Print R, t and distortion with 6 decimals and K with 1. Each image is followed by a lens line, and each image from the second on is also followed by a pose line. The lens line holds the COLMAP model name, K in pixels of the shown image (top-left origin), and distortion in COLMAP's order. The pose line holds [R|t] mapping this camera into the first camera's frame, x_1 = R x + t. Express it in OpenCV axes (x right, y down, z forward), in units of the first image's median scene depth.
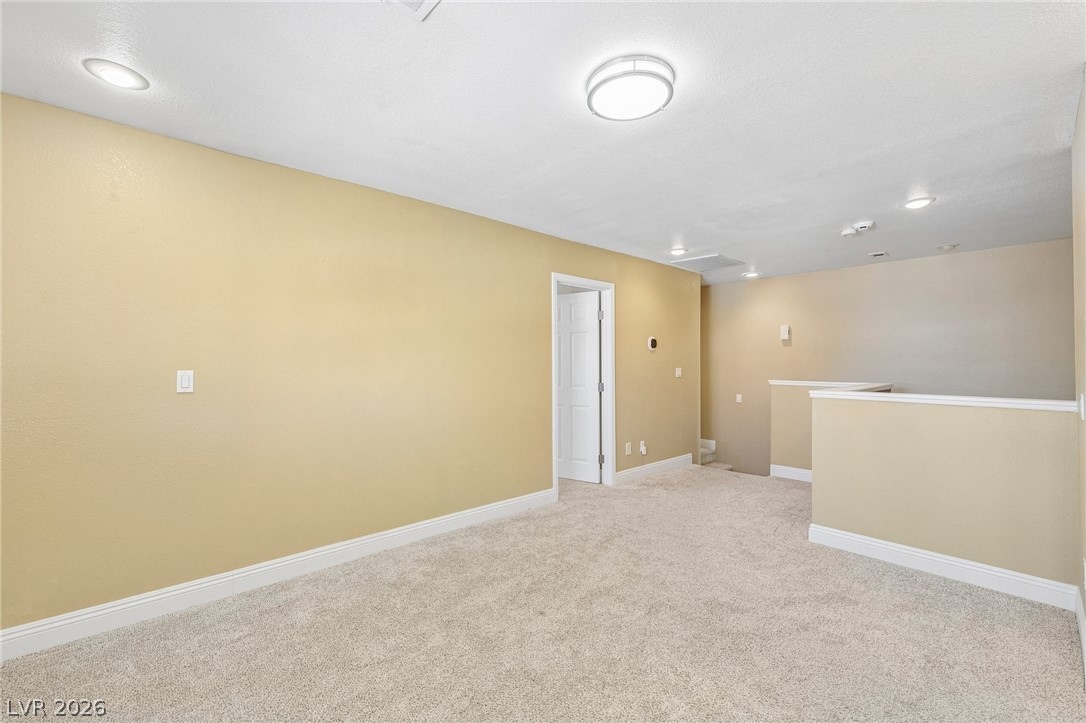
lens RADIAL K [[460.5, 0, 540.2], [0, 460.5, 360.2], [0, 0, 1]] dist [-0.001438, 0.001299]
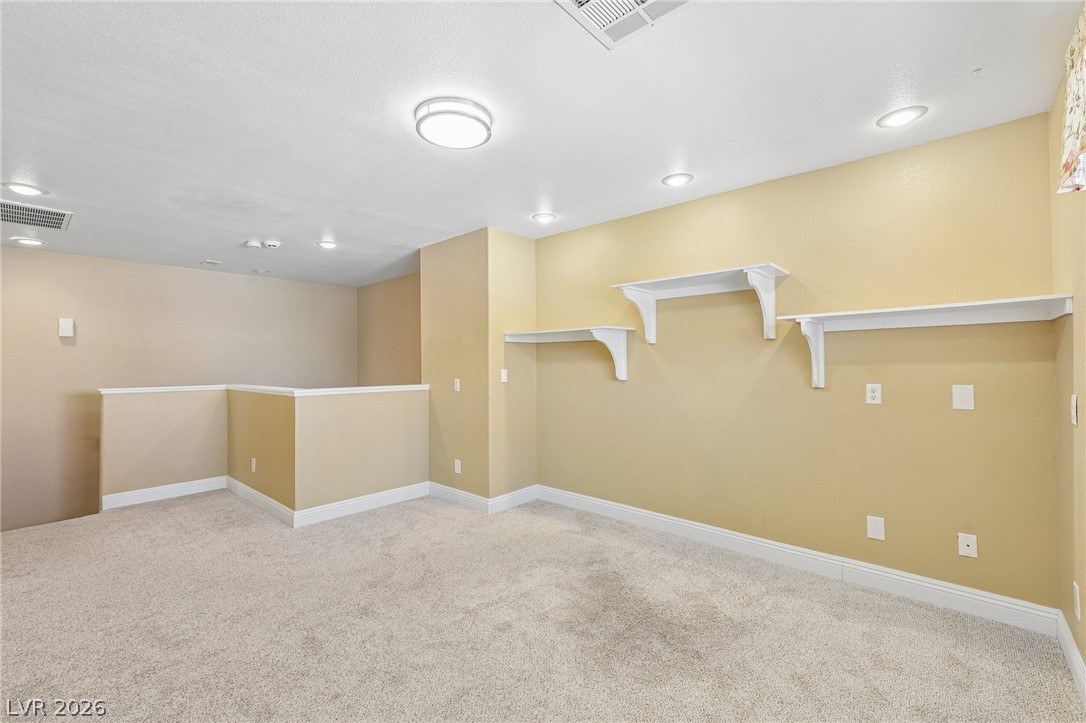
lens RADIAL K [[460.5, 0, 540.1], [0, 460.5, 362.7], [0, 0, 1]] dist [-0.001438, 0.001299]
pose [[-0.114038, 0.001735, 0.993475, -0.563090], [-0.000889, 0.999998, -0.001848, -0.000544], [-0.993476, -0.001094, -0.114037, 0.535065]]
